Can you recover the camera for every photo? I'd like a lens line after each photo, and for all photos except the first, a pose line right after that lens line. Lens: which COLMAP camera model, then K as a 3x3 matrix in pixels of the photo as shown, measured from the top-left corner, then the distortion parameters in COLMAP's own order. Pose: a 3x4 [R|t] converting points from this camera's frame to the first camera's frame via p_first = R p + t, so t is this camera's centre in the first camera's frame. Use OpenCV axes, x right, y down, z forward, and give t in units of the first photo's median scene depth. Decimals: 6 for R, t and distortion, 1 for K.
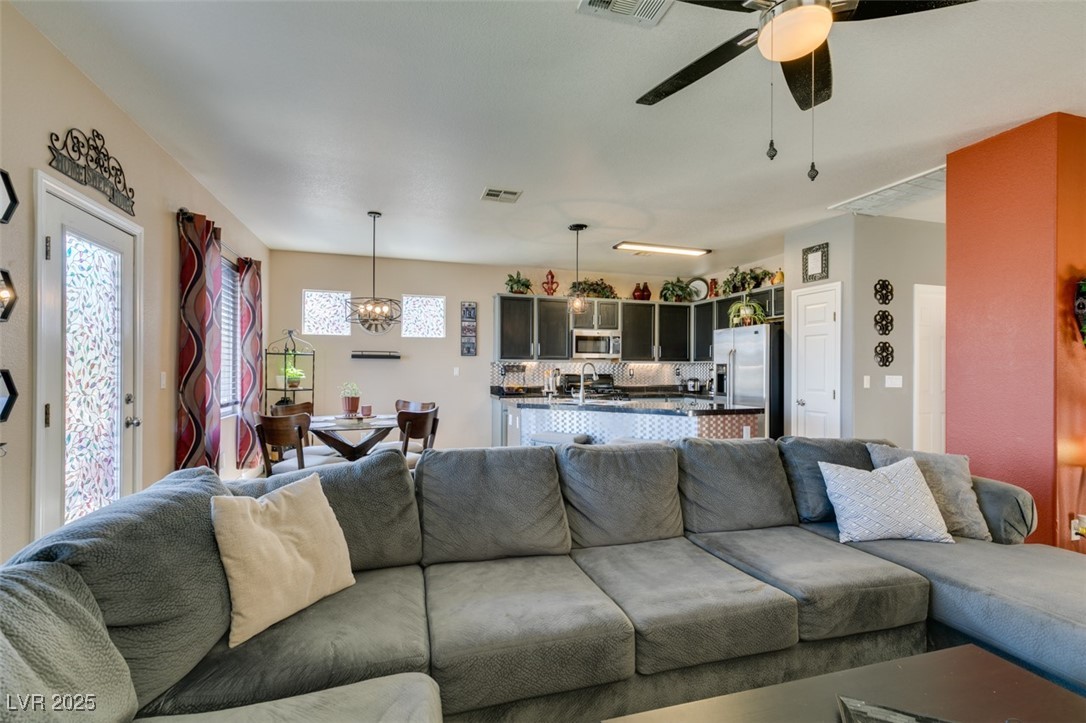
lens RADIAL K [[488.3, 0, 539.7], [0, 488.3, 364.8], [0, 0, 1]] dist [0.002594, -0.000516]
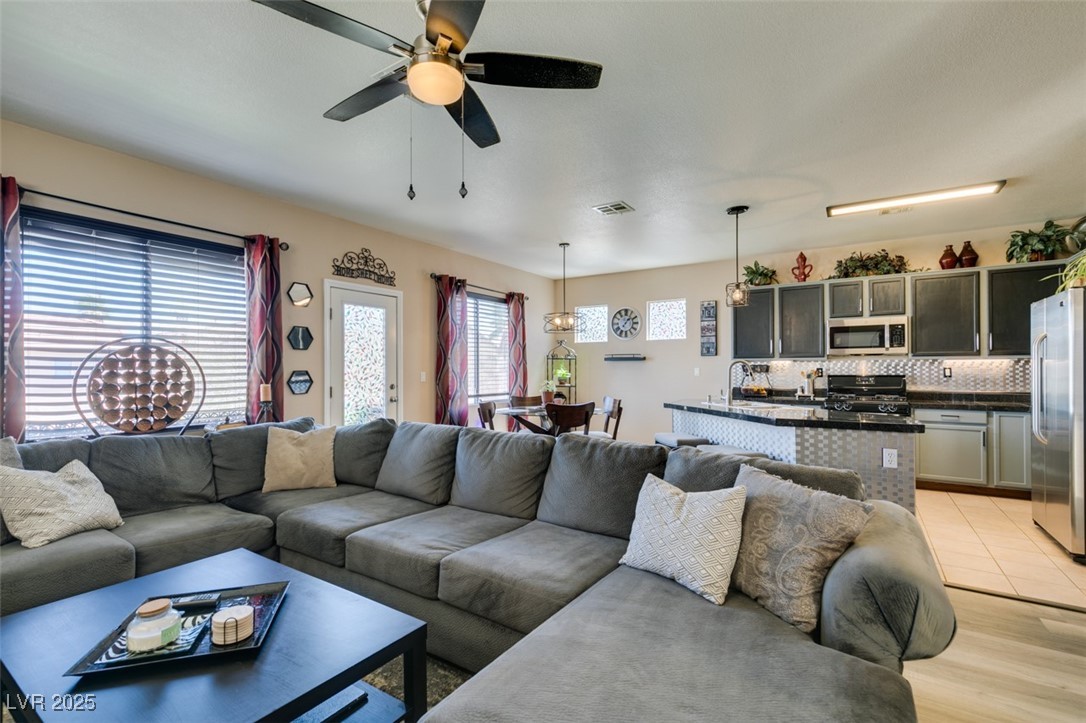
lens RADIAL K [[488.3, 0, 539.7], [0, 488.3, 364.8], [0, 0, 1]] dist [0.002594, -0.000516]
pose [[0.641267, -0.013833, -0.767193, 0.418118], [0.011281, 0.999899, -0.008599, 0.004514], [0.767235, -0.003141, 0.641358, 0.114551]]
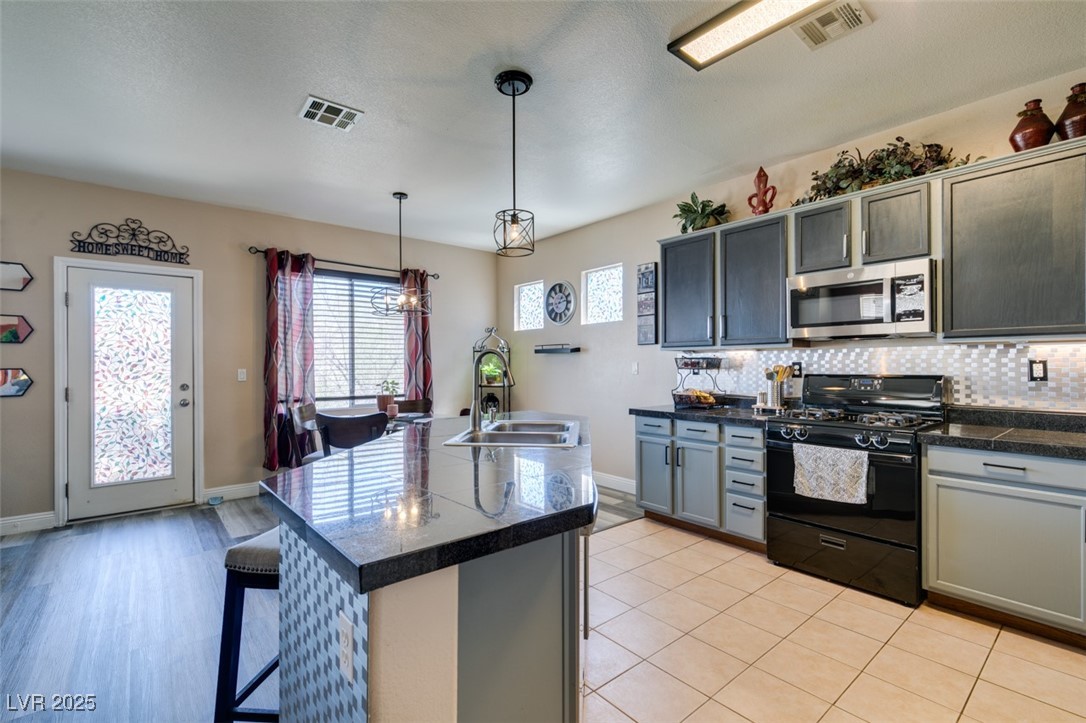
lens RADIAL K [[482.3, 0, 541.0], [0, 482.3, 365.7], [0, 0, 1]] dist [0.003385, -0.000789]
pose [[0.387511, -0.004626, -0.921853, 0.432680], [0.014368, 0.999896, 0.001022, 0.008105], [0.921753, -0.013642, 0.387538, 0.654274]]
